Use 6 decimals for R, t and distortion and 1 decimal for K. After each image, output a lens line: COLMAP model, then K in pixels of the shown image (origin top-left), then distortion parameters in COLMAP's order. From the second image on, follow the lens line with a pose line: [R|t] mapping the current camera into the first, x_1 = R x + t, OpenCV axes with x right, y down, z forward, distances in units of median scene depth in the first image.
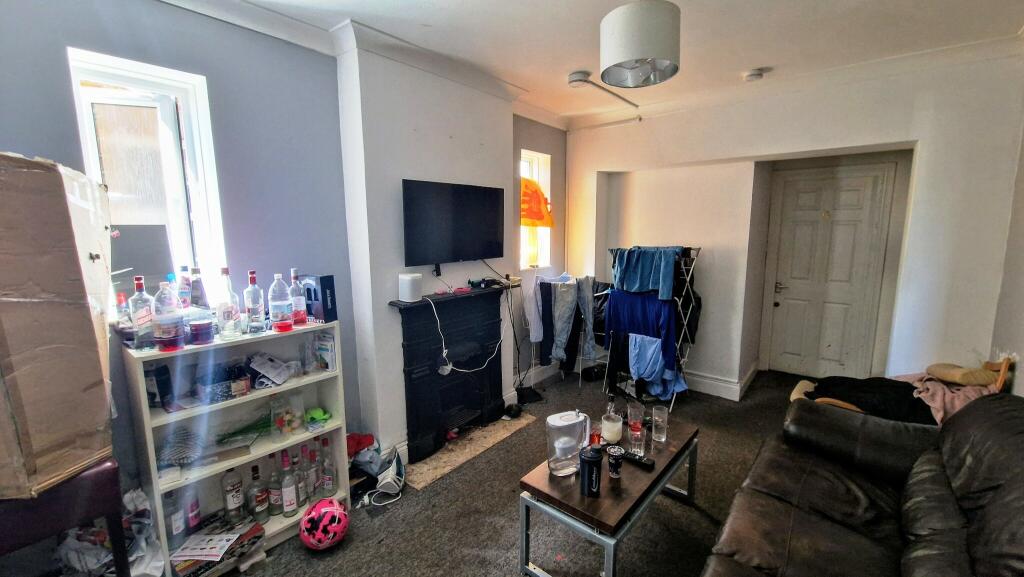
lens RADIAL K [[420.5, 0, 512.0], [0, 420.5, 288.5], [0, 0, 1]] dist [-0.000853, -0.000148]
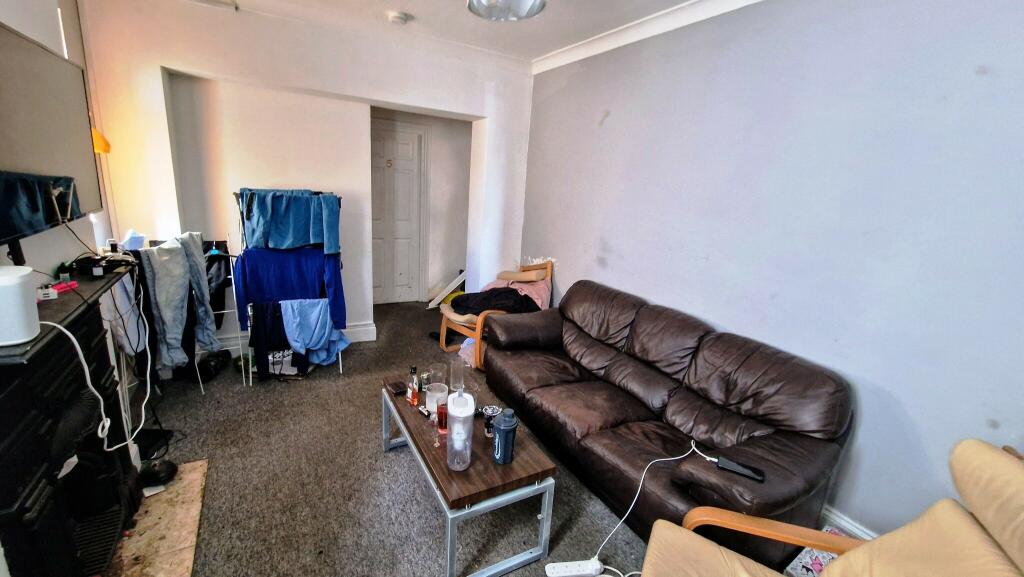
lens RADIAL K [[420.5, 0, 512.0], [0, 420.5, 288.5], [0, 0, 1]] dist [-0.000853, -0.000148]
pose [[0.338096, -0.203061, 0.918944, -0.308296], [0.064815, 0.979150, 0.192519, -0.043427], [-0.938877, -0.005529, 0.344208, 0.323632]]
